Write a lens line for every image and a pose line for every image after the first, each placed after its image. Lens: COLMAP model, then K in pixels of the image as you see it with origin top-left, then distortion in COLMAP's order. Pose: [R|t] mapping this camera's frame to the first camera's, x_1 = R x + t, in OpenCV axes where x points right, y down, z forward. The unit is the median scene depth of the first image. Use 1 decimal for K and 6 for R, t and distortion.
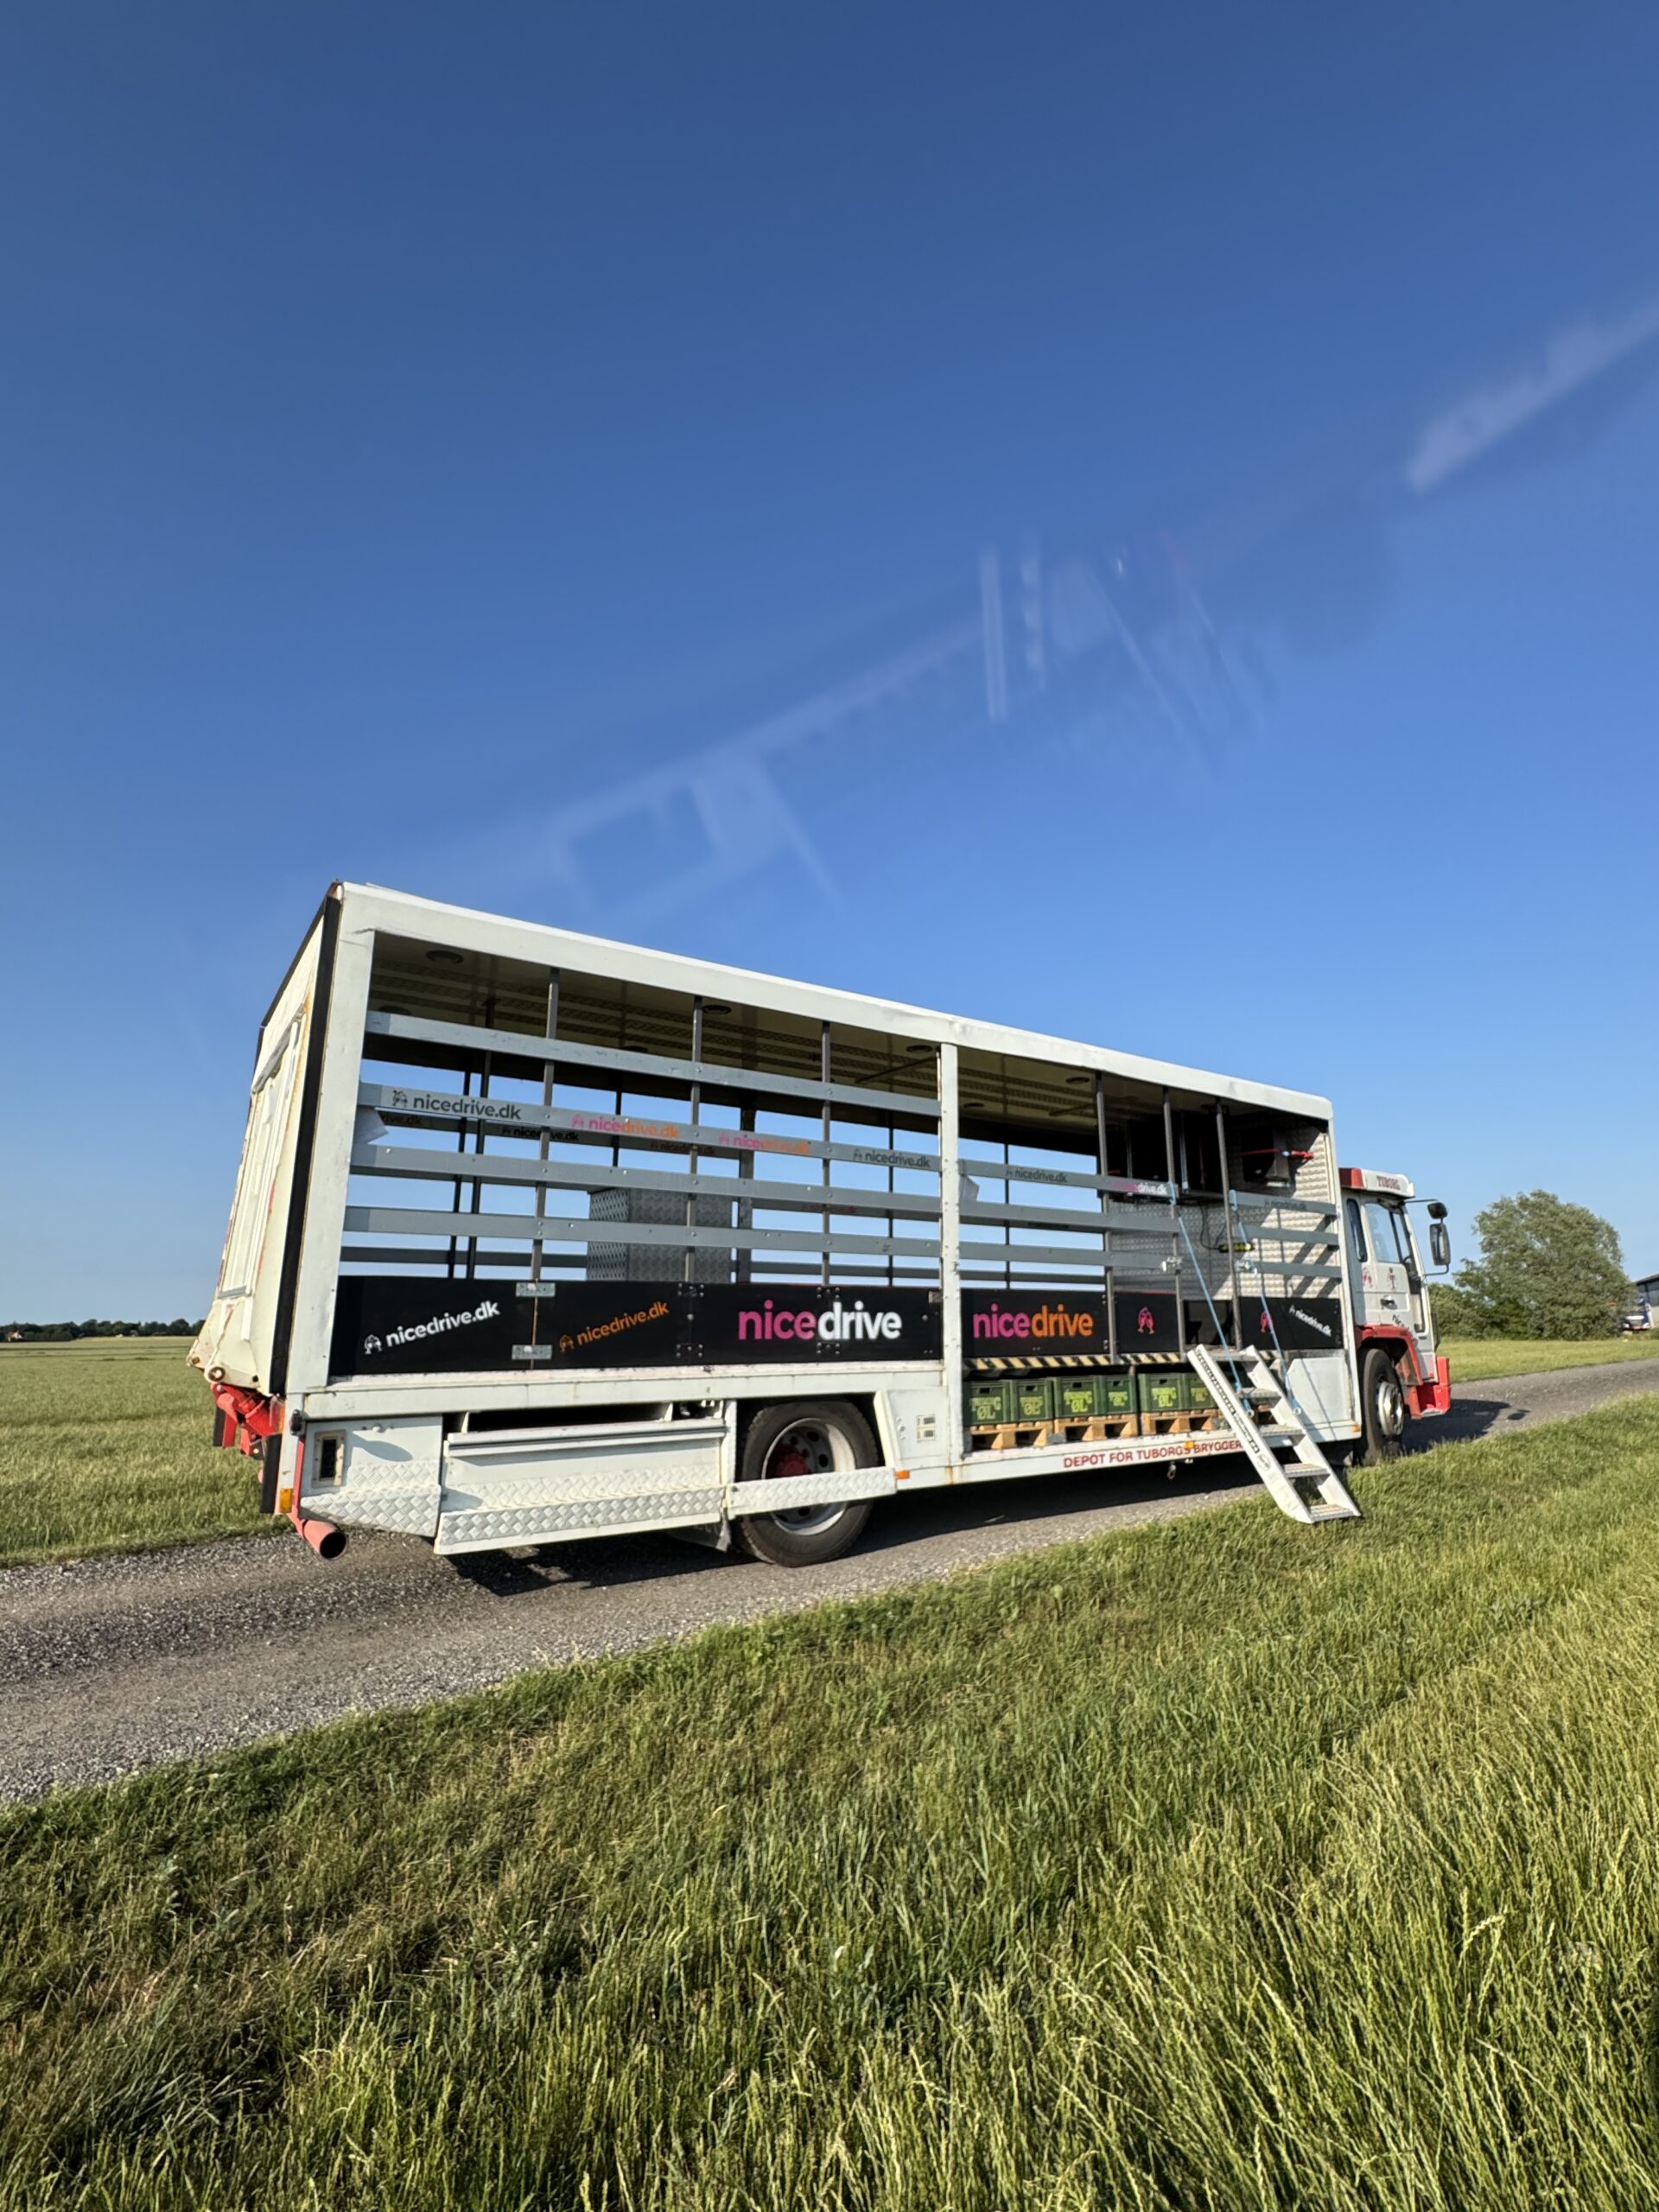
lens RADIAL K [[1017.1, 0, 836.5], [0, 1017.1, 1113.8], [0, 0, 1]] dist [-0.003342, 0.000076]
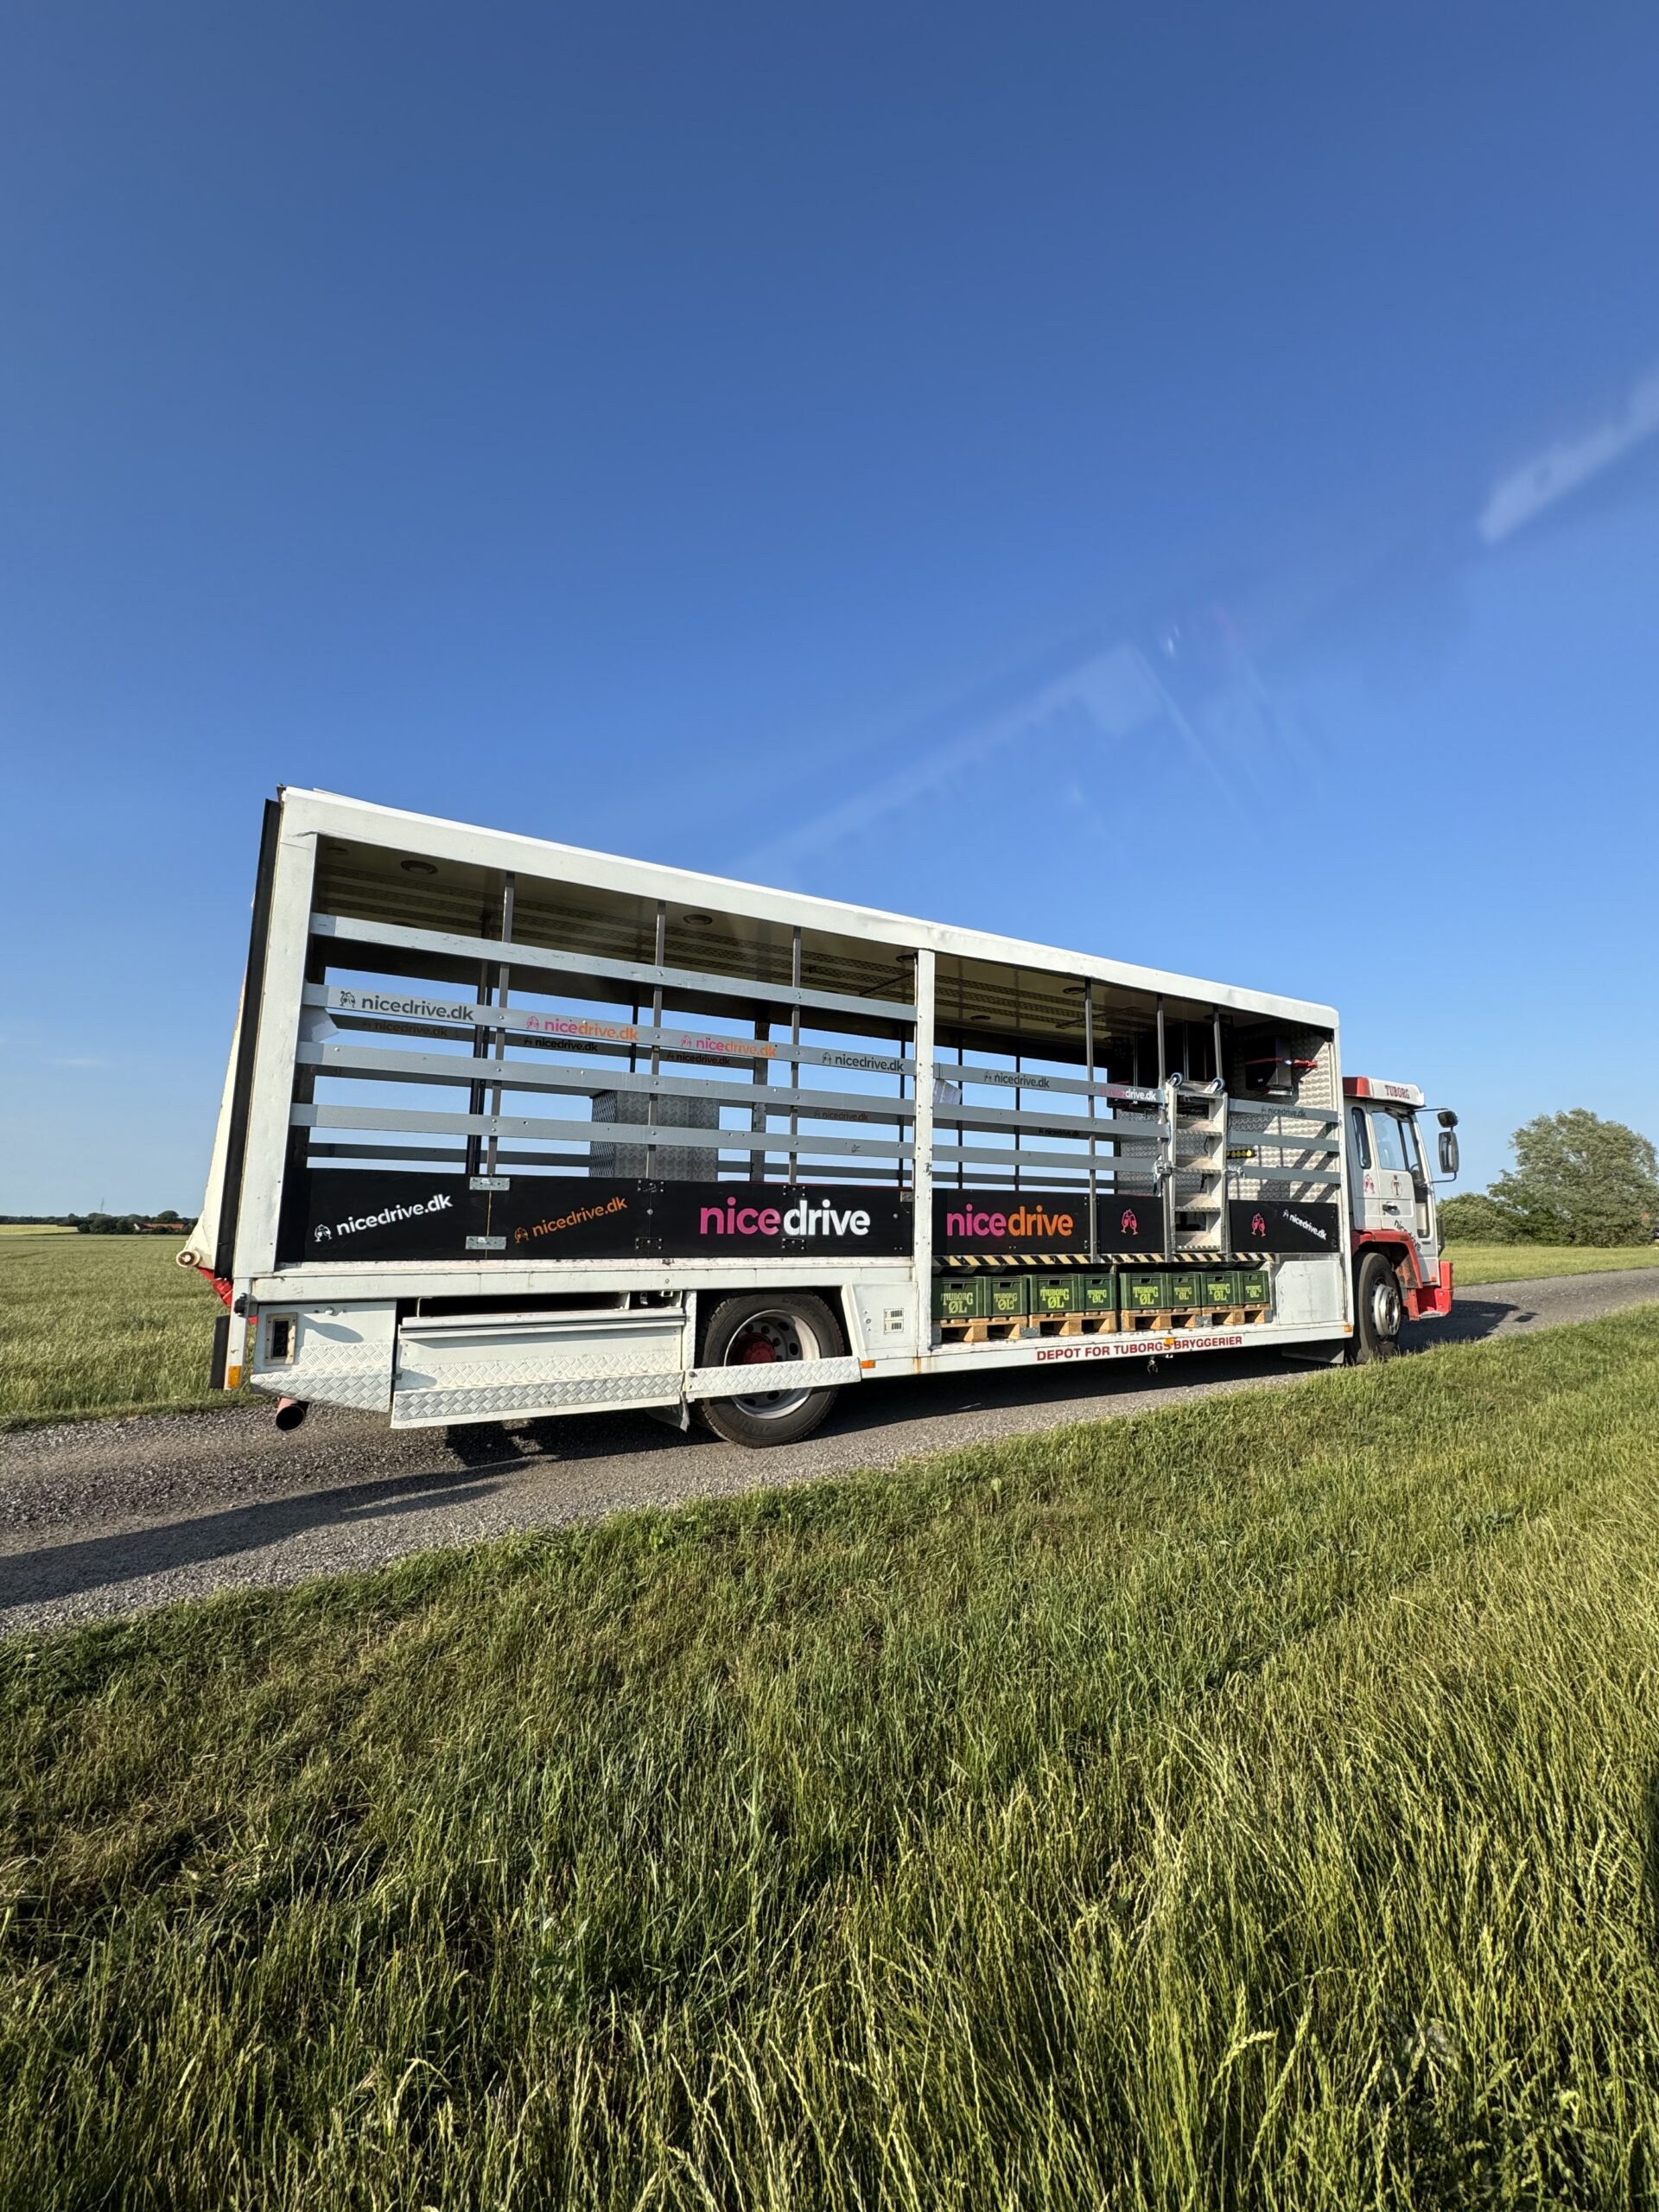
lens RADIAL K [[878.3, 0, 838.0], [0, 878.3, 1111.7], [0, 0, 1]] dist [-0.001870, -0.000067]
pose [[0.995167, 0.001691, -0.098182, 0.119246], [0.006074, 0.996877, 0.078737, 0.024816], [0.098008, -0.078953, 0.992049, 0.119874]]
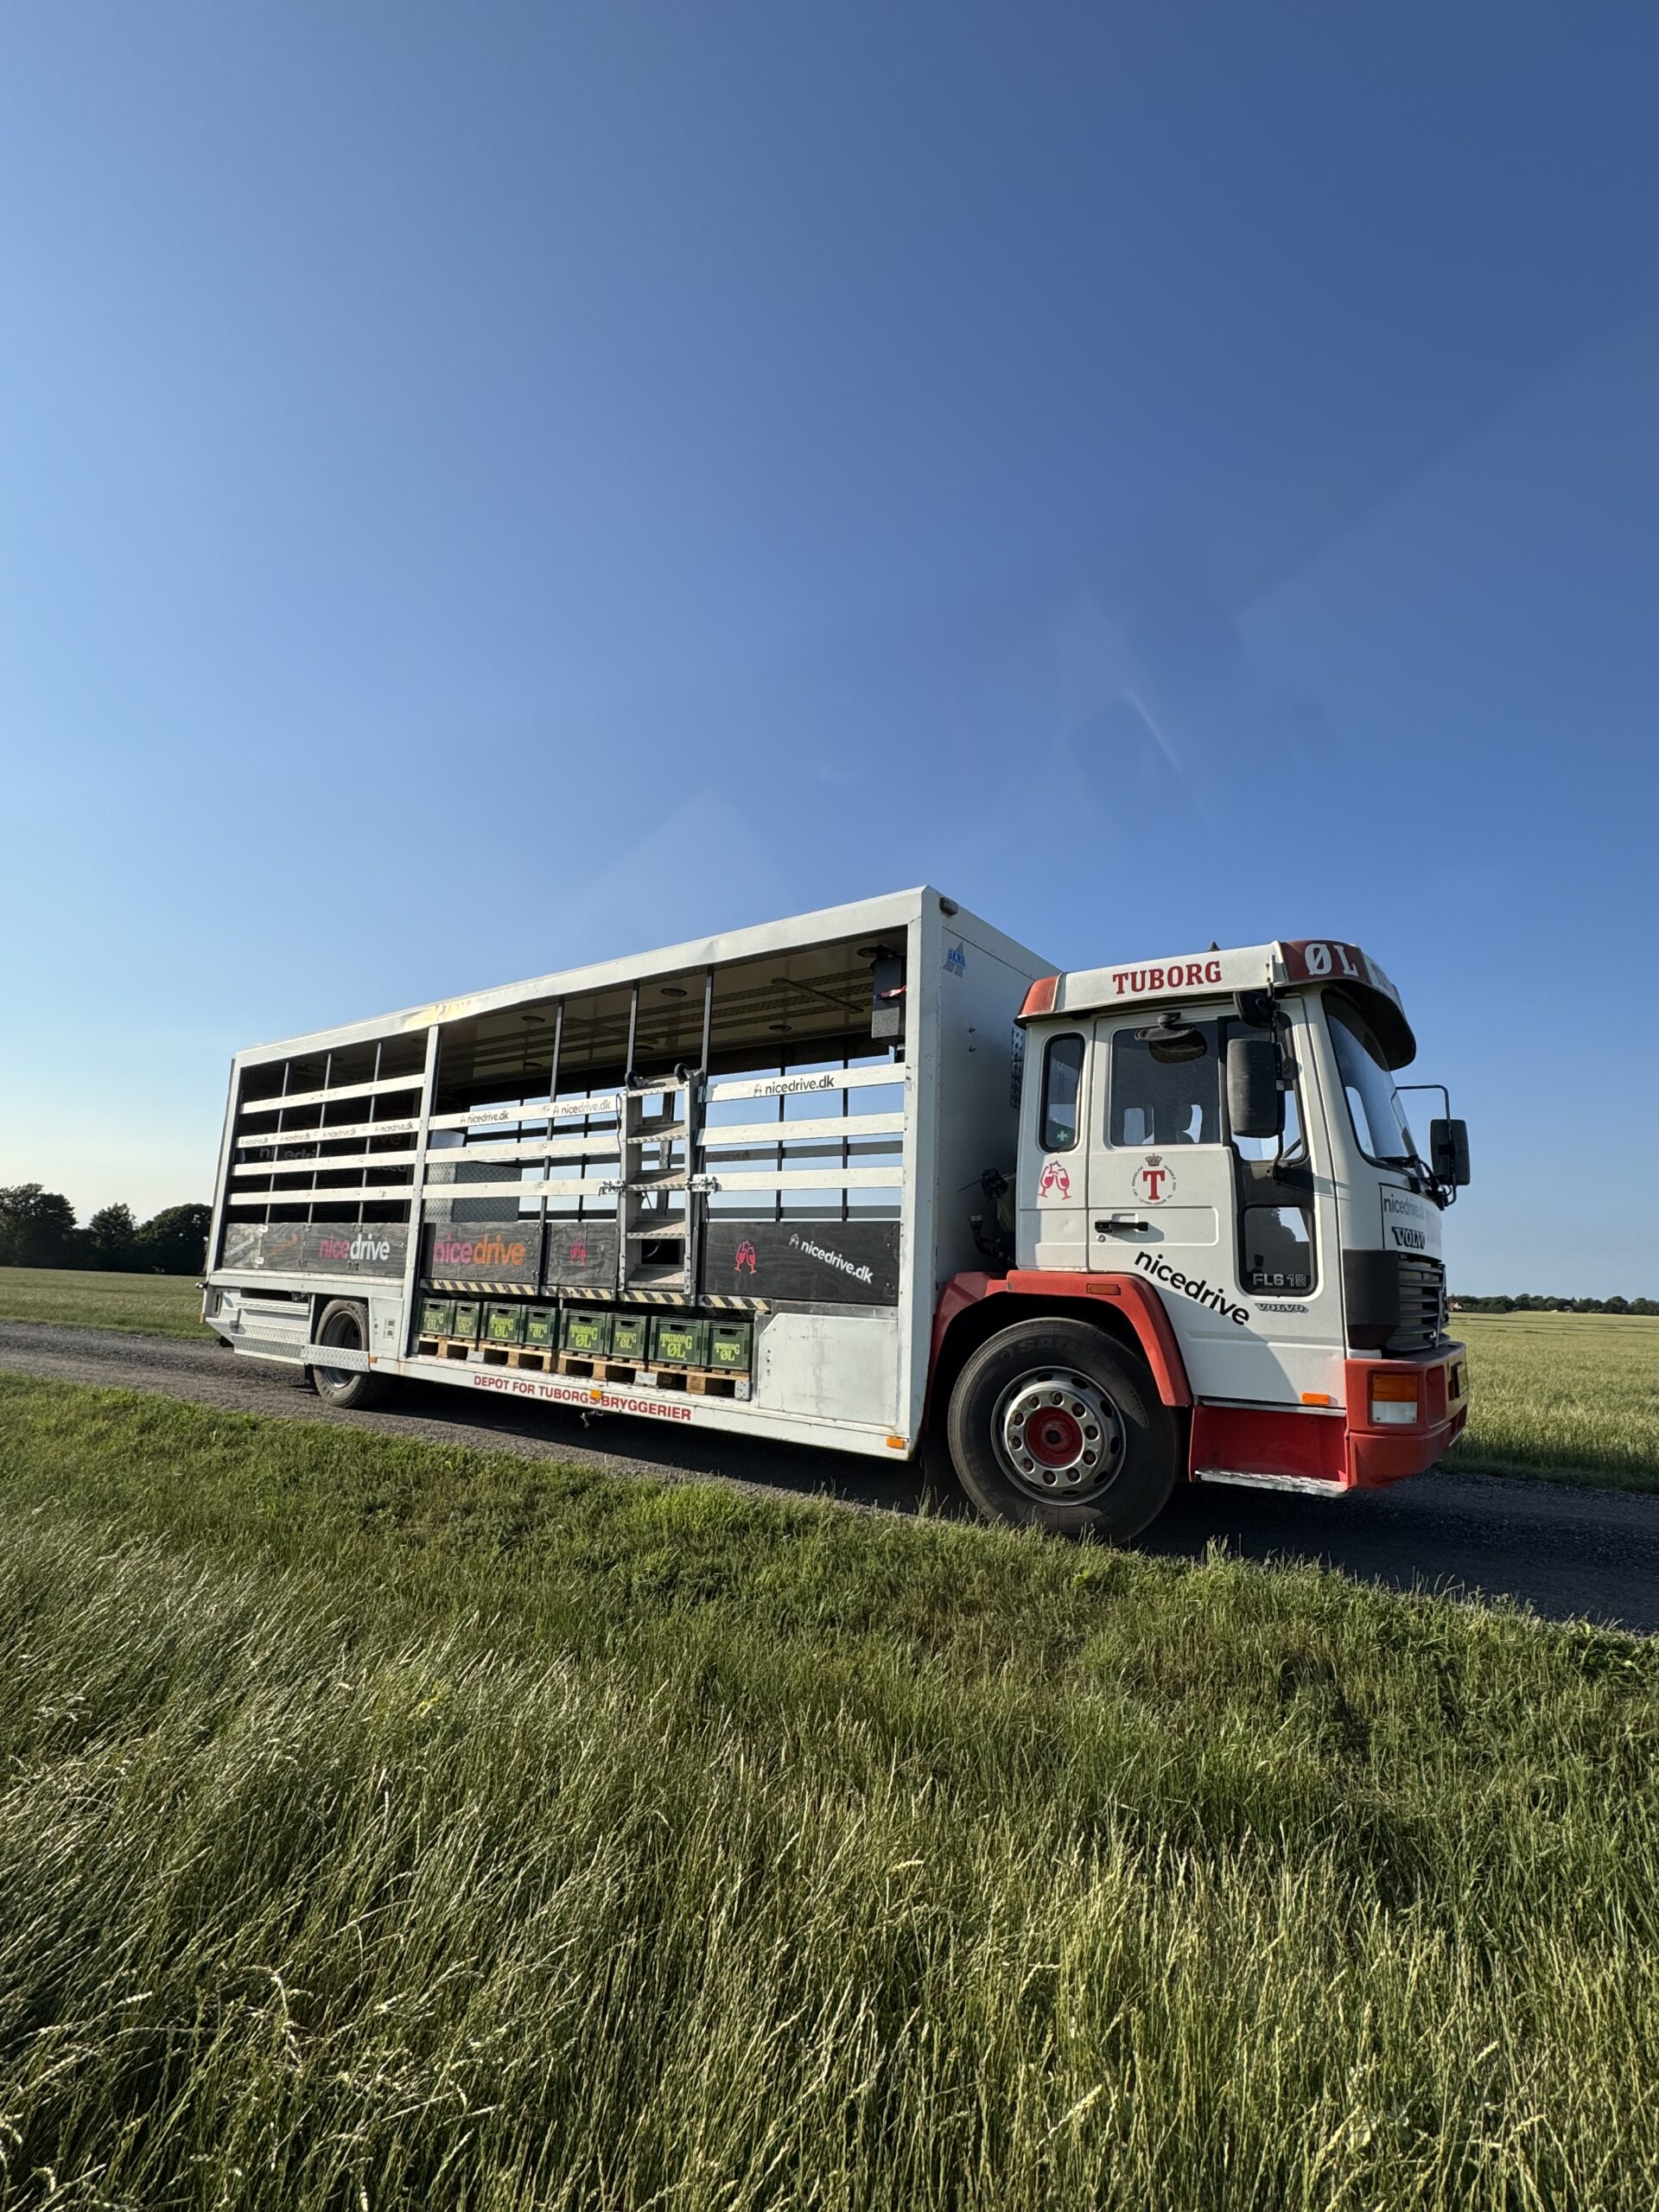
lens RADIAL K [[975.4, 0, 836.8], [0, 975.4, 1112.3], [0, 0, 1]] dist [-0.001831, -0.000235]
pose [[0.330753, -0.142134, -0.932953, 1.486597], [0.156011, 0.983226, -0.094484, 0.243348], [0.930733, -0.114300, 0.347379, 1.129732]]
